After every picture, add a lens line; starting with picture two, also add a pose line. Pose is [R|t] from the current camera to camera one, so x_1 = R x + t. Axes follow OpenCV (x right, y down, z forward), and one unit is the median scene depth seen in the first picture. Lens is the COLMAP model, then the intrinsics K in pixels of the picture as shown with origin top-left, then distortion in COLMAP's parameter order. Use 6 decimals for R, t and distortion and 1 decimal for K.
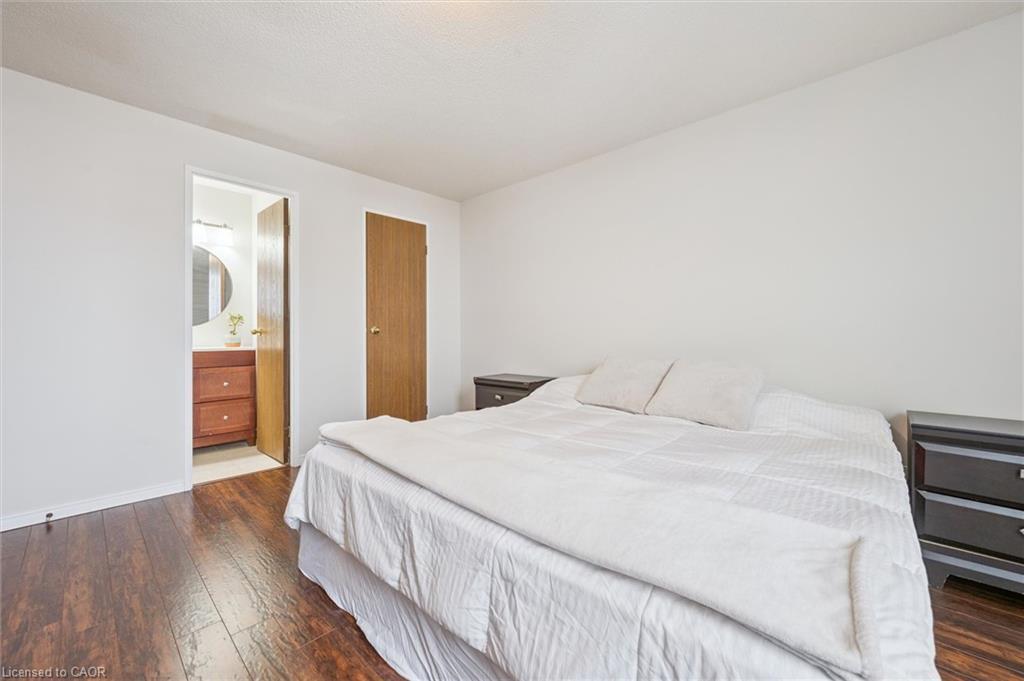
lens RADIAL K [[409.2, 0, 510.1], [0, 409.2, 335.1], [0, 0, 1]] dist [0.001852, 0.000182]
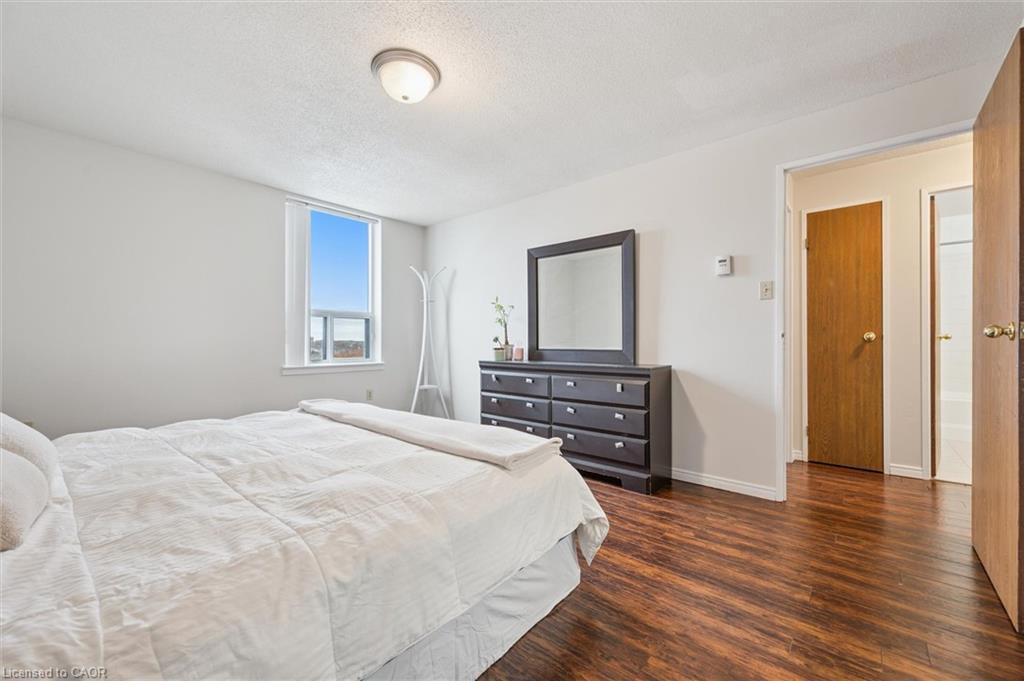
lens RADIAL K [[409.2, 0, 513.9], [0, 409.2, 342.9], [0, 0, 1]] dist [0.001852, 0.000182]
pose [[-0.998706, 0.005674, -0.050540, -0.386570], [0.005349, 0.999964, 0.006566, -0.013430], [0.050576, 0.006287, -0.998700, 2.453733]]
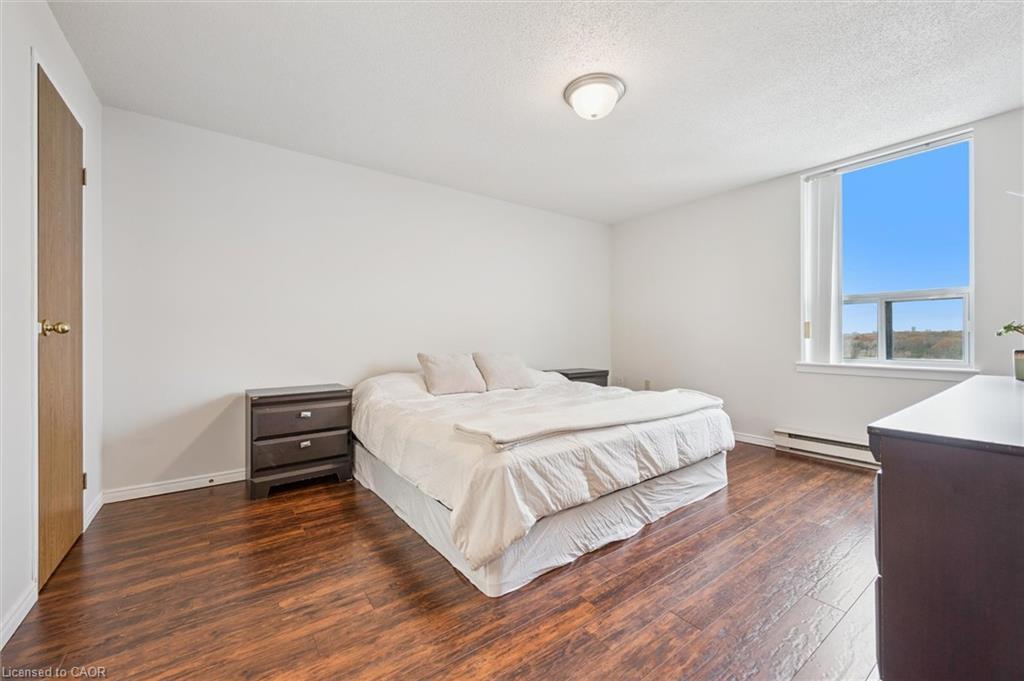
lens RADIAL K [[409.2, 0, 515.9], [0, 409.2, 337.2], [0, 0, 1]] dist [0.001852, 0.000182]
pose [[0.191601, -0.001745, 0.981471, -1.728933], [0.005162, 0.999986, 0.000770, -0.009428], [-0.981459, 0.004919, 0.191607, 0.963838]]
